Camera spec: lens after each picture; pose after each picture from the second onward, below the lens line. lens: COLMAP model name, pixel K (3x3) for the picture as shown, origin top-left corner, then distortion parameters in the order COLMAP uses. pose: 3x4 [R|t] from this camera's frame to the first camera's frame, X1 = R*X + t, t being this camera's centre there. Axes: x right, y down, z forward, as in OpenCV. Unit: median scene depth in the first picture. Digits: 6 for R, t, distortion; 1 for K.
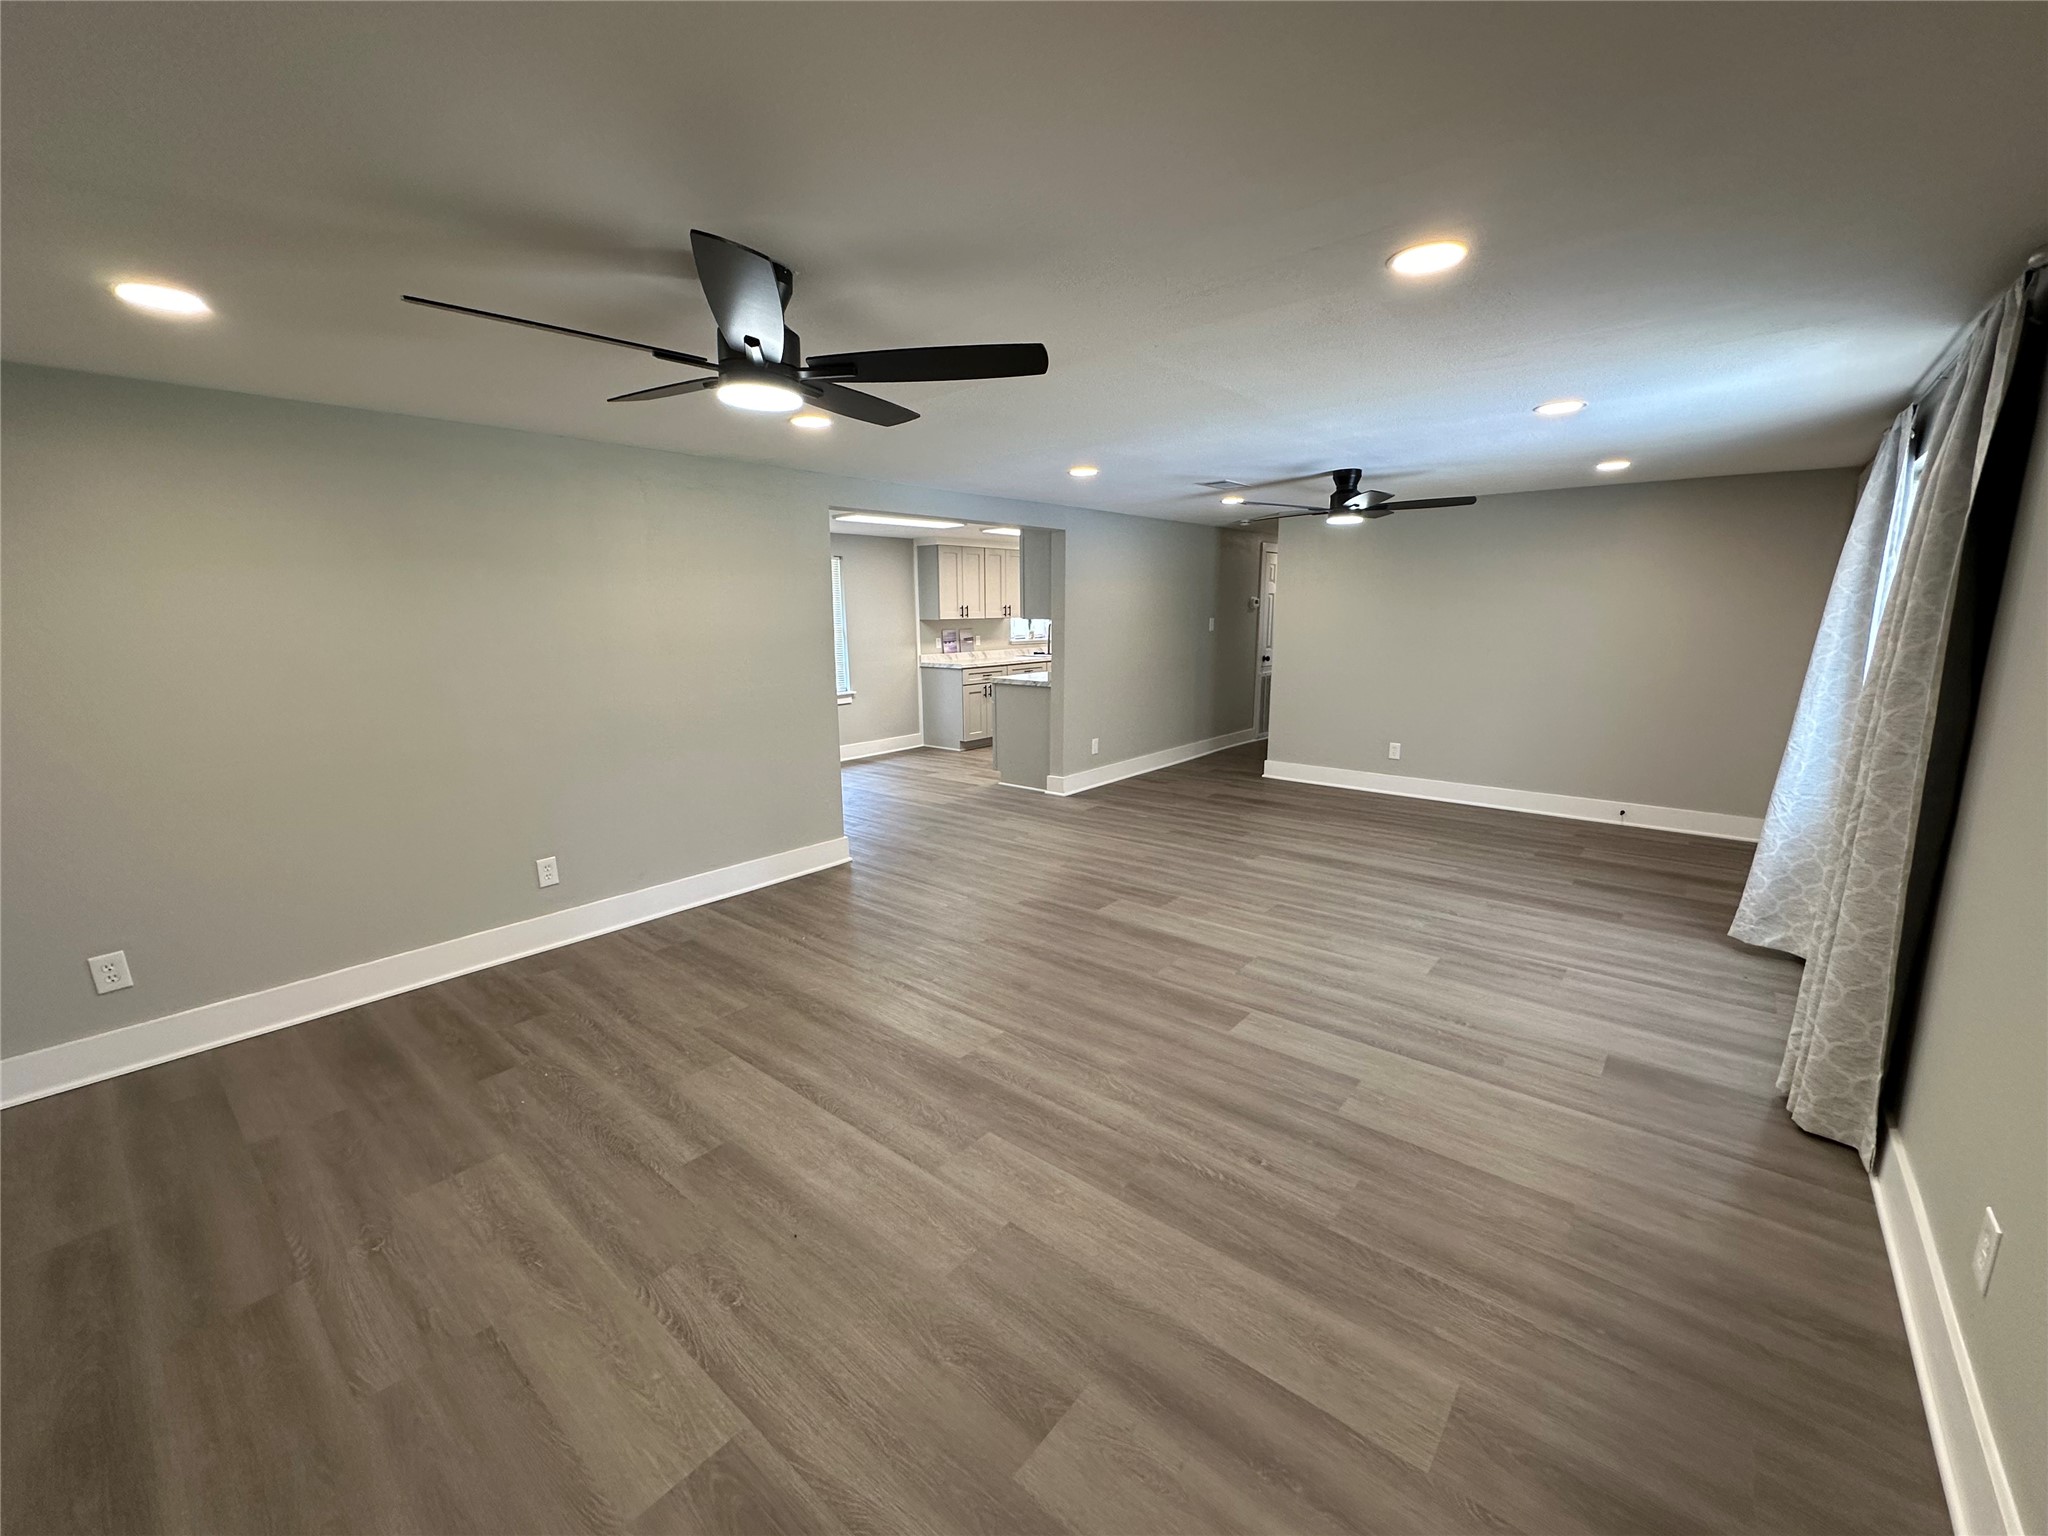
lens RADIAL K [[824.3, 0, 1037.2], [0, 824.3, 778.4], [0, 0, 1]] dist [-0.001283, 0.000013]
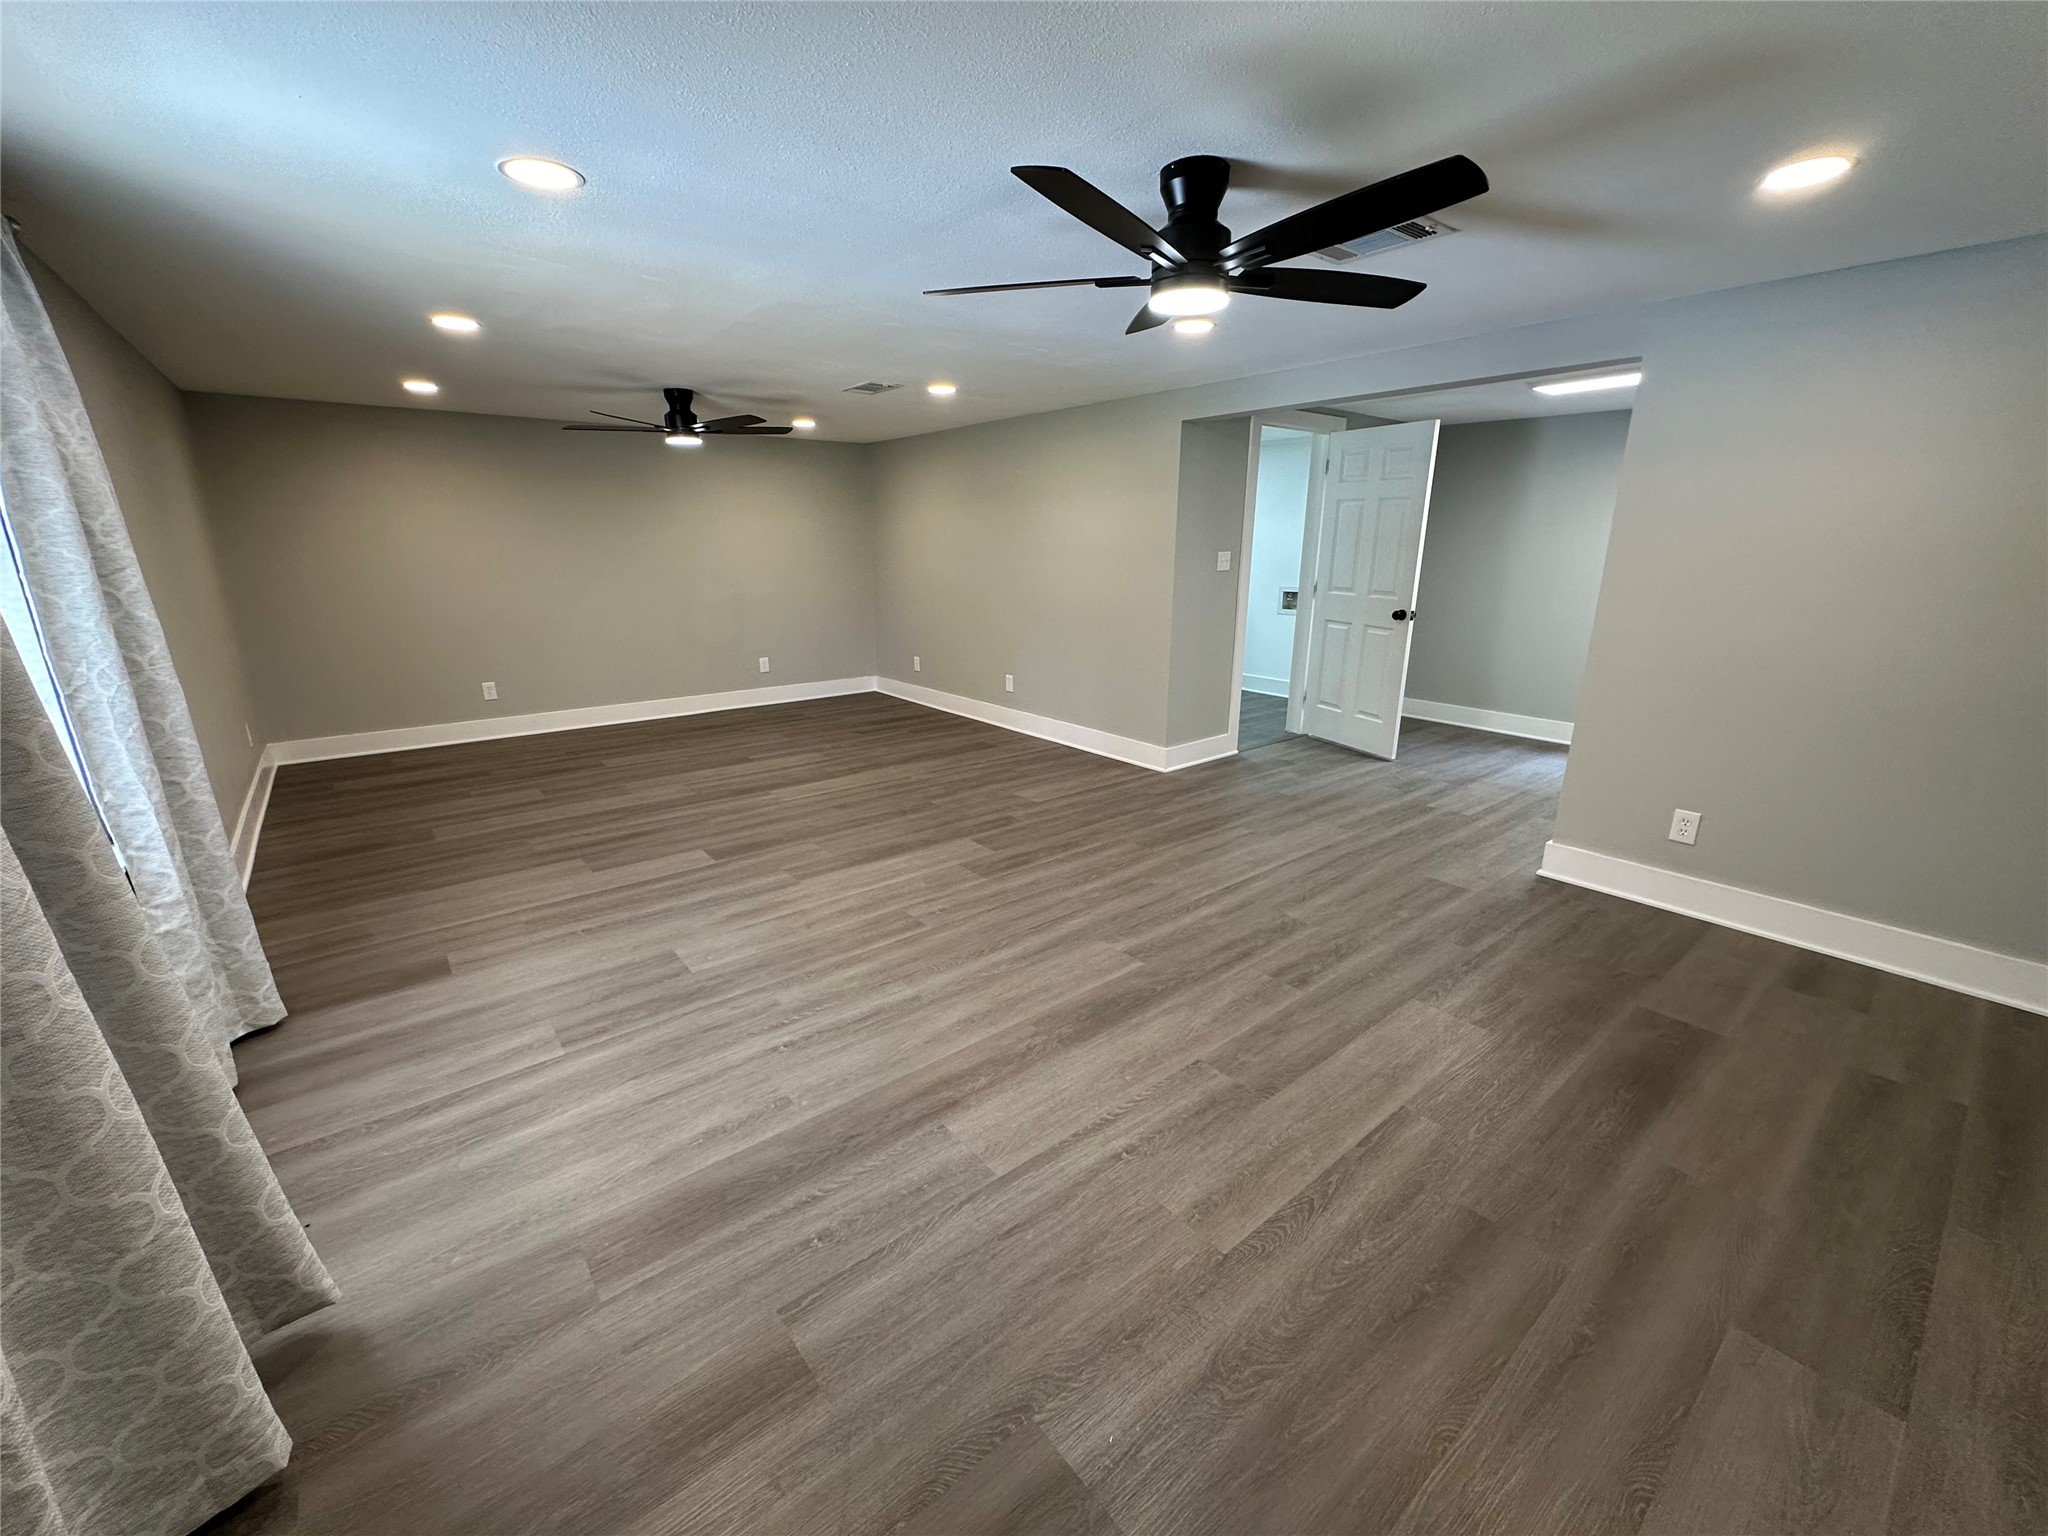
lens RADIAL K [[824.3, 0, 1022.3], [0, 824.3, 762.1], [0, 0, 1]] dist [-0.001283, 0.000013]
pose [[-0.197434, 0.269346, -0.942588, 0.894341], [-0.194056, 0.931750, 0.306896, -0.224028], [0.960917, 0.243507, -0.131691, 1.082835]]
